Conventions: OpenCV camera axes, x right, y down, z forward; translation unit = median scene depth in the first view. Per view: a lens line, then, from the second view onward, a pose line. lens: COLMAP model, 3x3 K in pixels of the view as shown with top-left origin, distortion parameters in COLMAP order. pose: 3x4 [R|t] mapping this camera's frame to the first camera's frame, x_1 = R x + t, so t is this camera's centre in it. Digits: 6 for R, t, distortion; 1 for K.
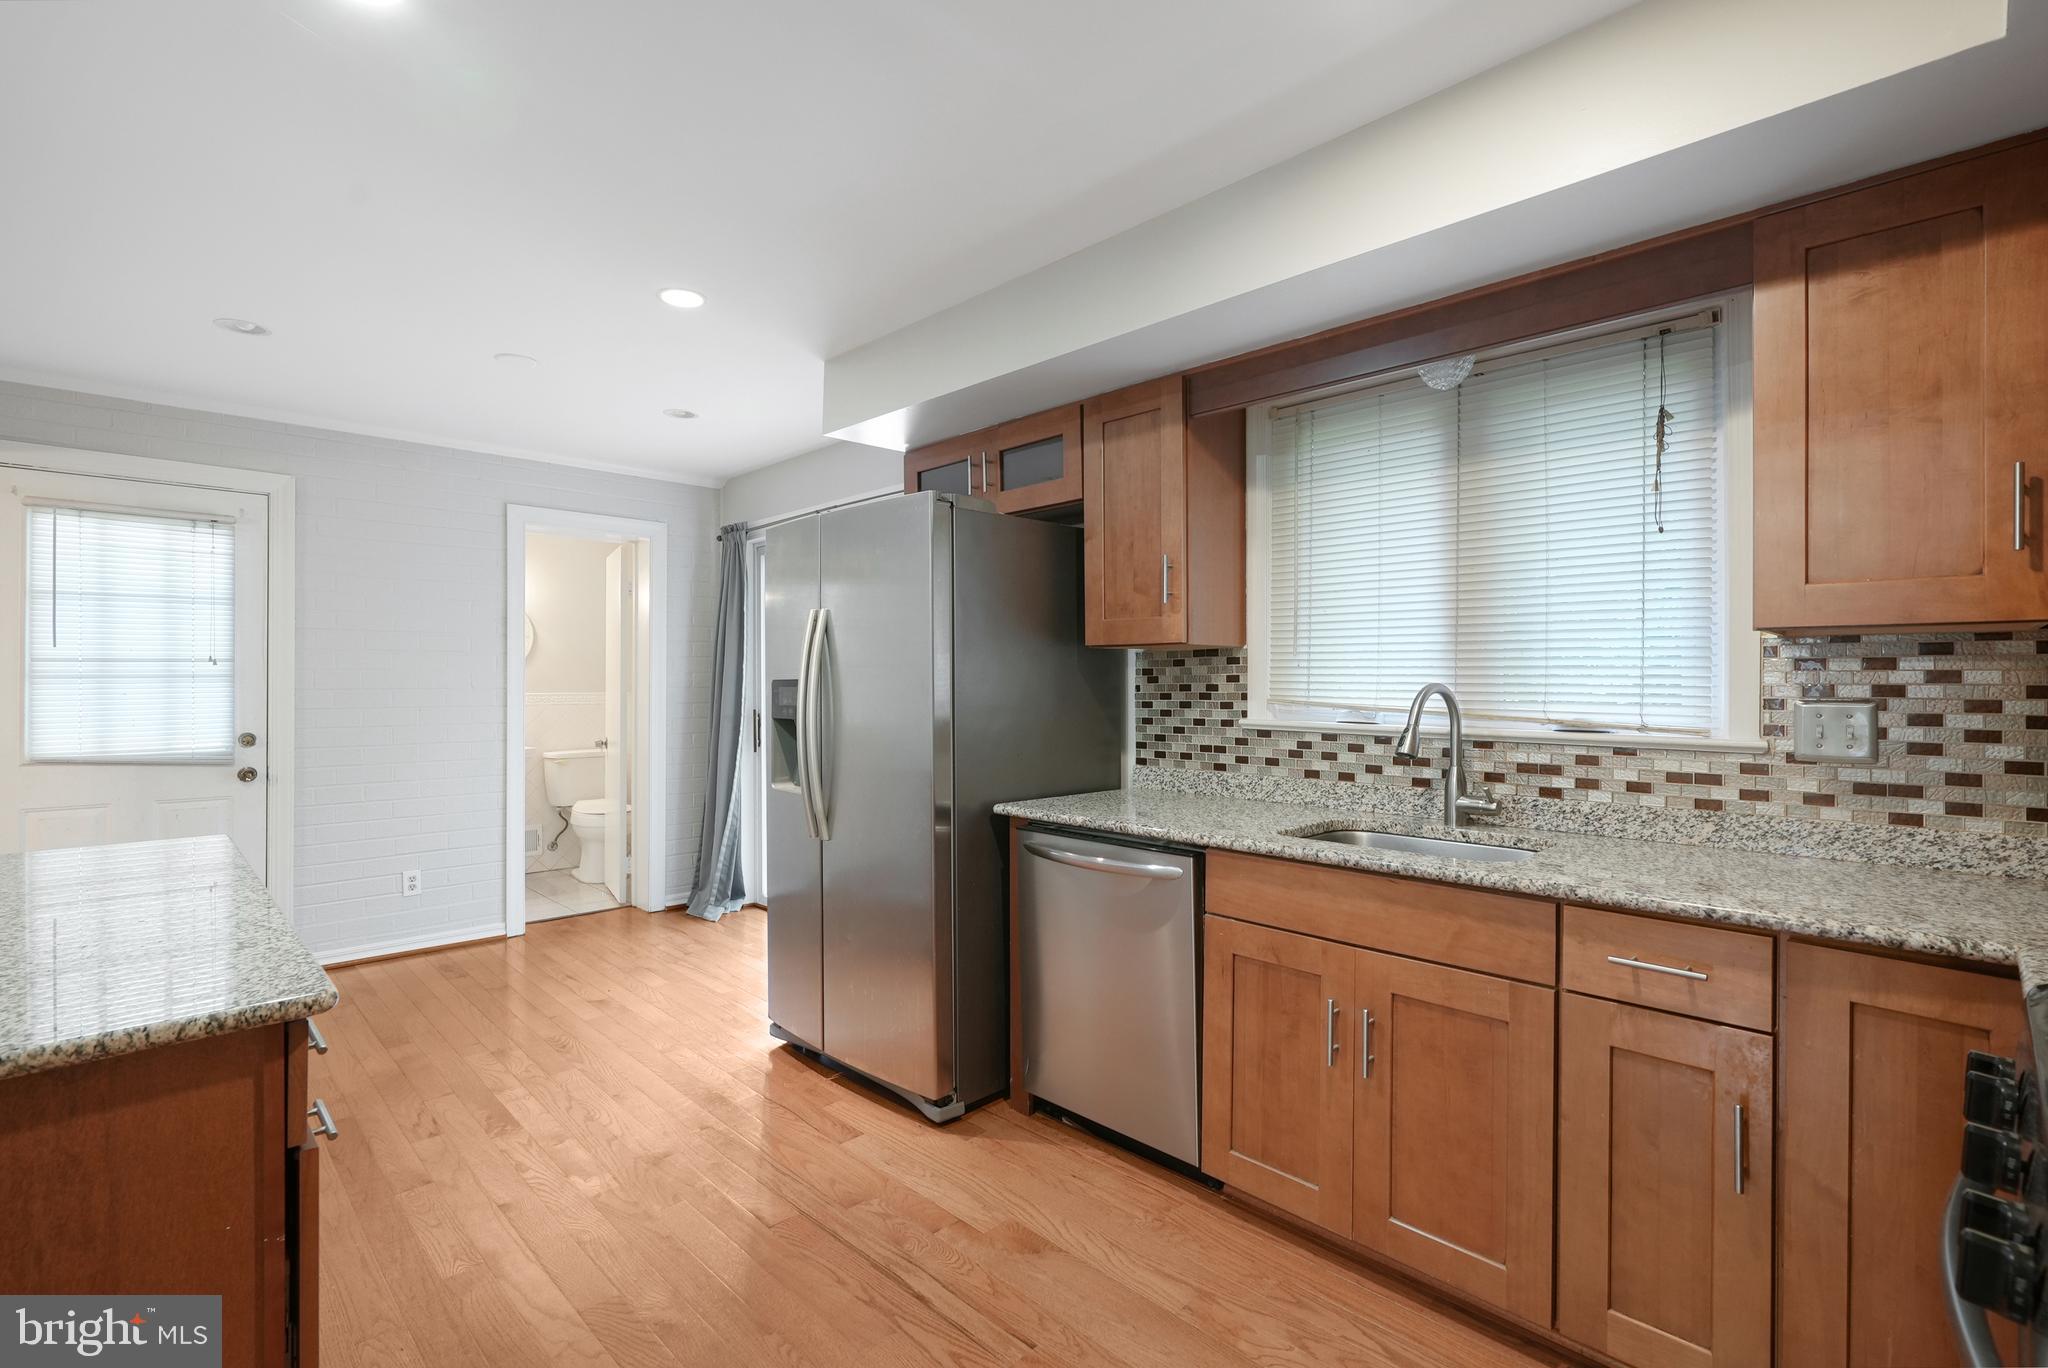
lens RADIAL K [[930.7, 0, 1025.7], [0, 930.7, 675.8], [0, 0, 1]] dist [-0.003958, 0.001161]
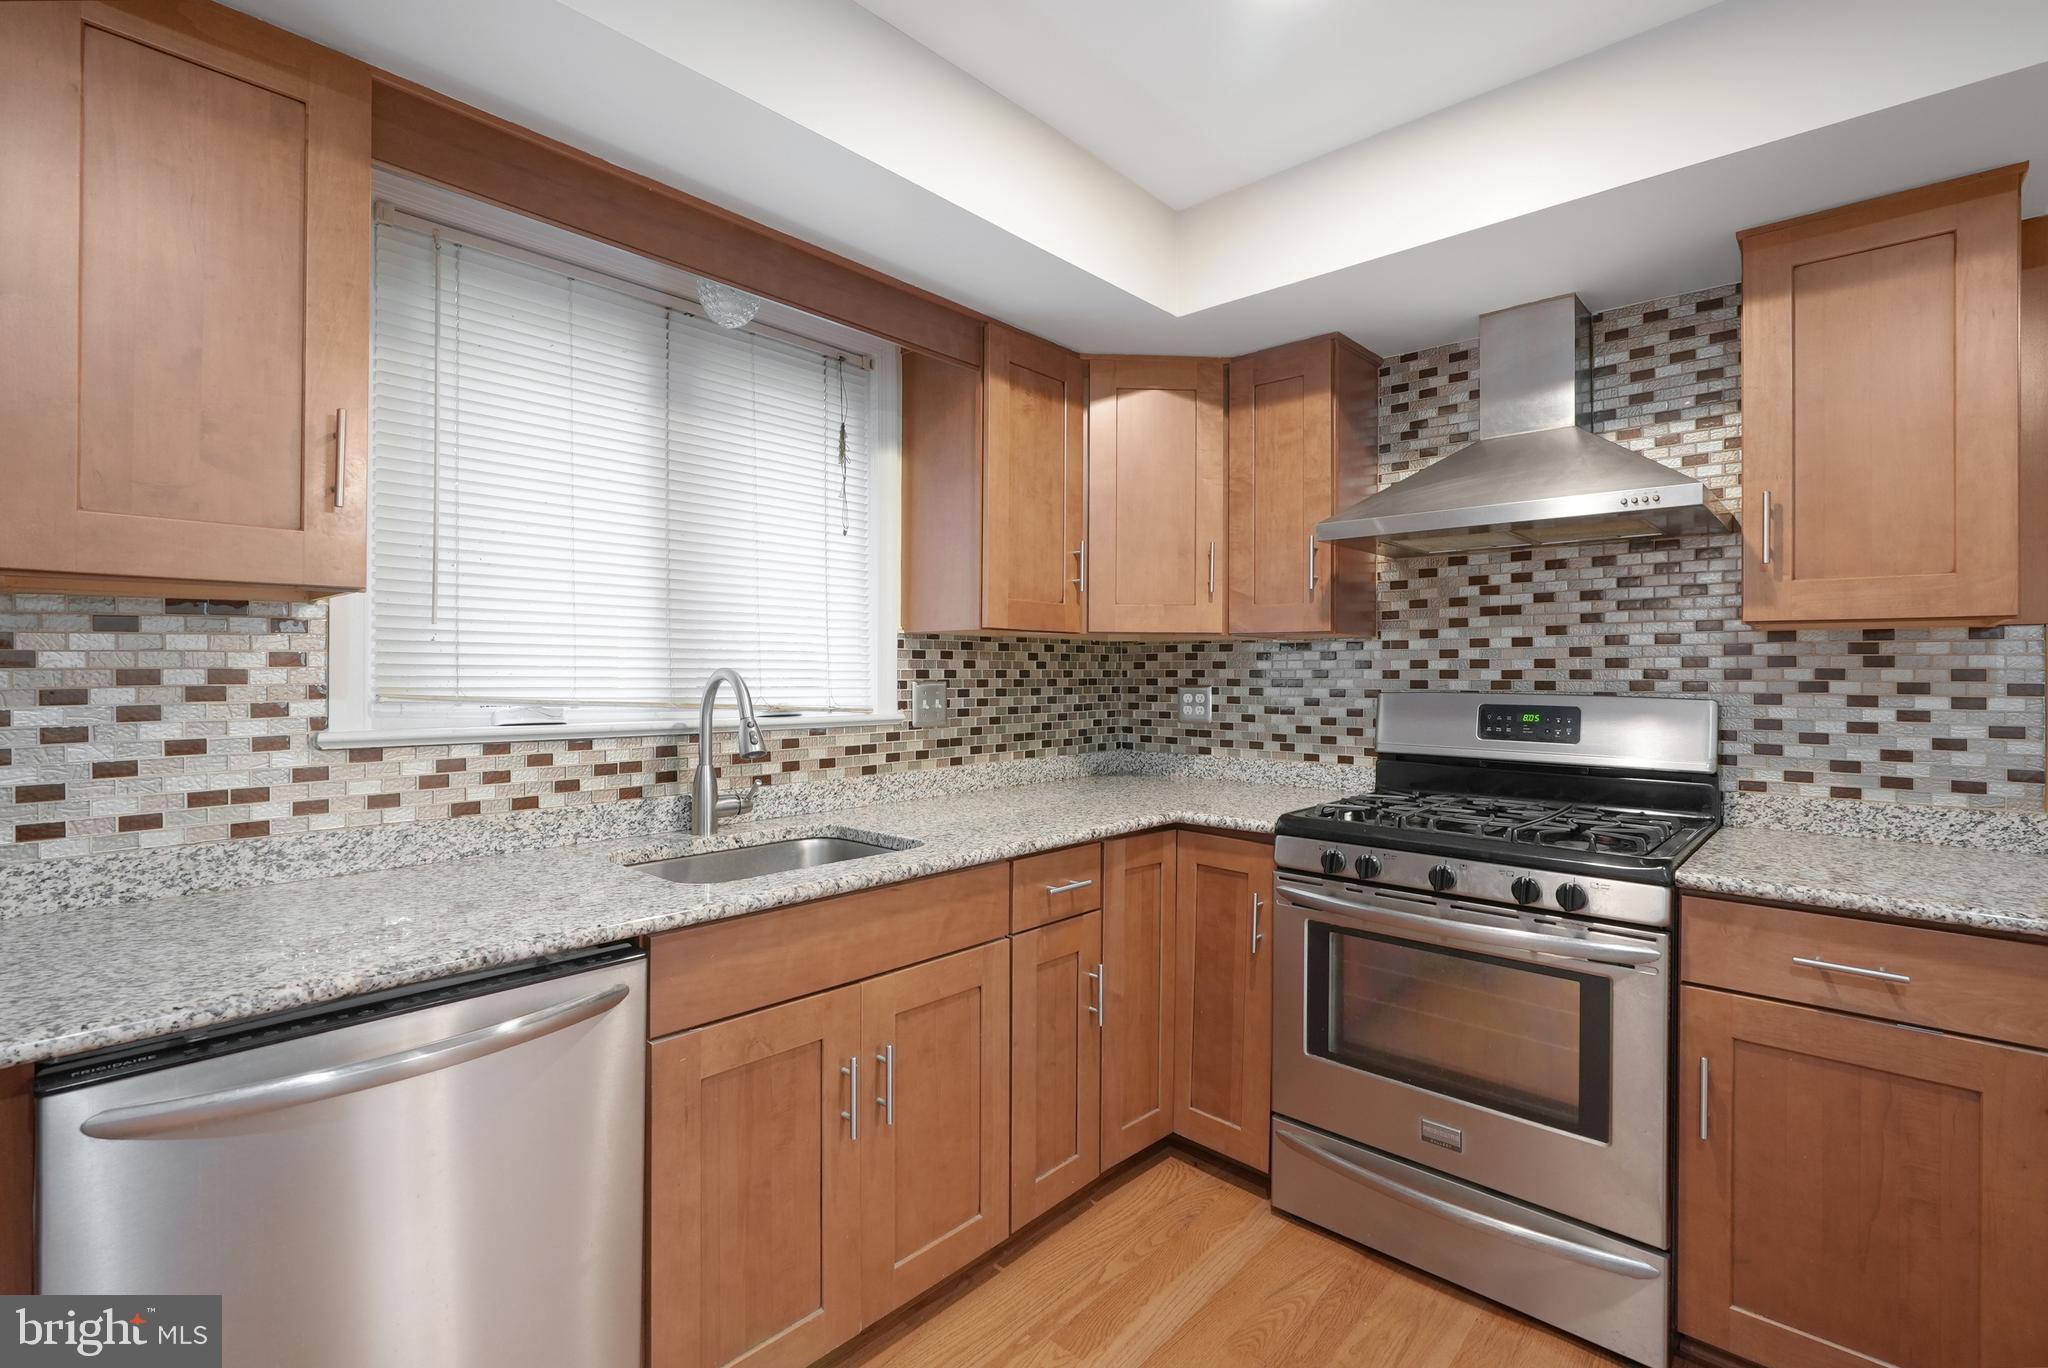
lens RADIAL K [[930.7, 0, 1023.0], [0, 930.7, 669.0], [0, 0, 1]] dist [-0.003958, 0.001161]
pose [[-0.047816, 0.001170, 0.998855, -0.375260], [-0.008236, 0.999965, -0.001566, 0.007032], [-0.998822, -0.008301, -0.047805, 0.683130]]
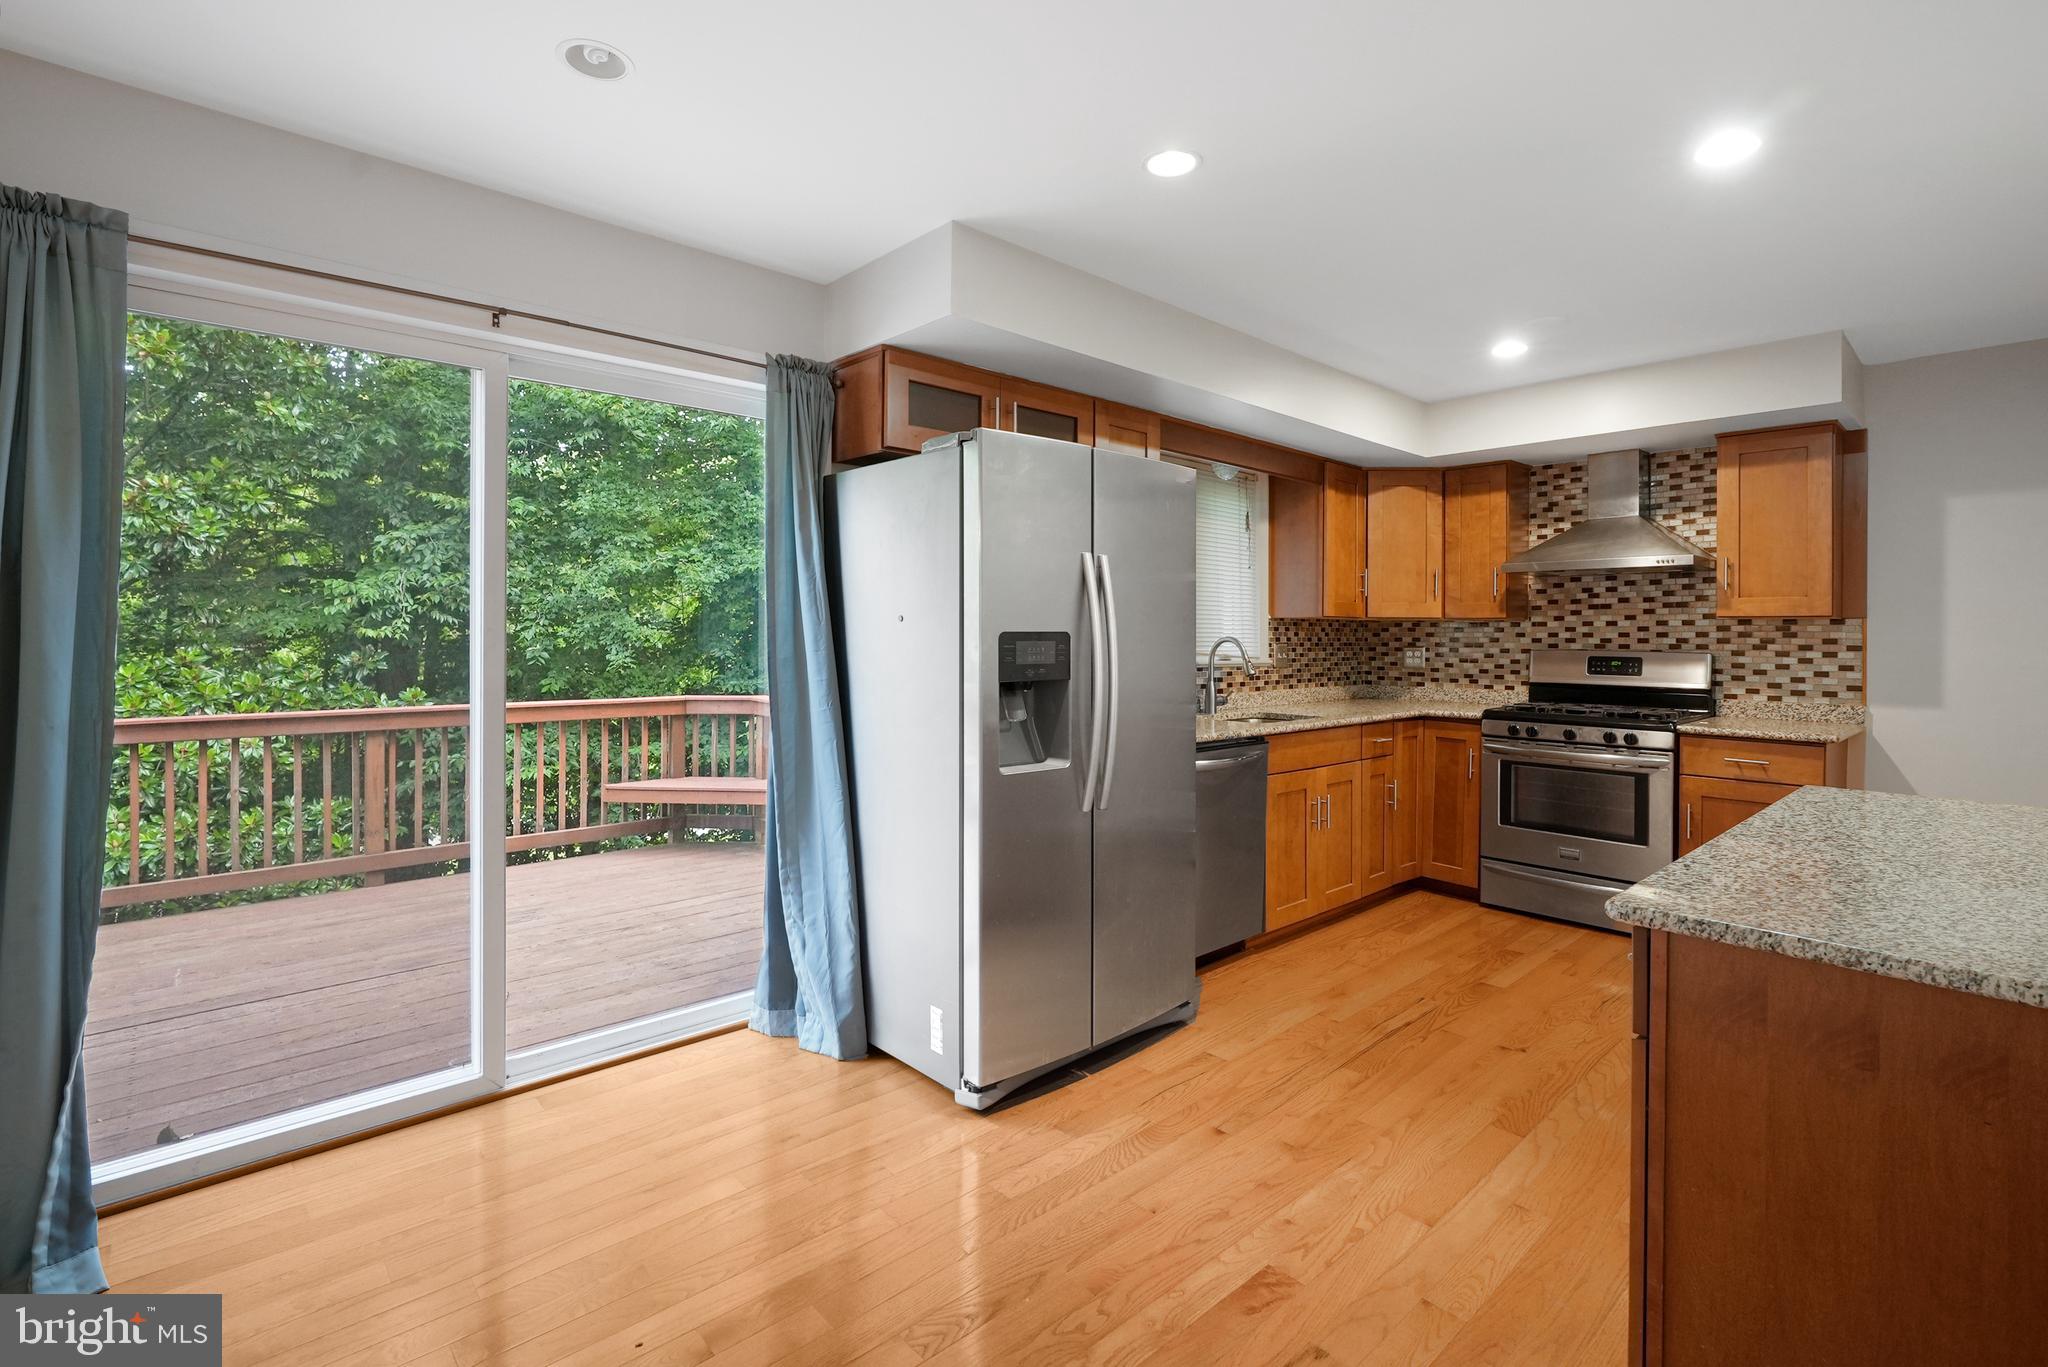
lens RADIAL K [[930.7, 0, 1018.4], [0, 930.7, 632.7], [0, 0, 1]] dist [-0.003958, 0.001161]
pose [[0.044552, 0.002666, 0.999004, -1.285673], [-0.010842, 0.999939, -0.002185, 0.007802], [-0.998948, -0.010734, 0.044578, 1.187725]]
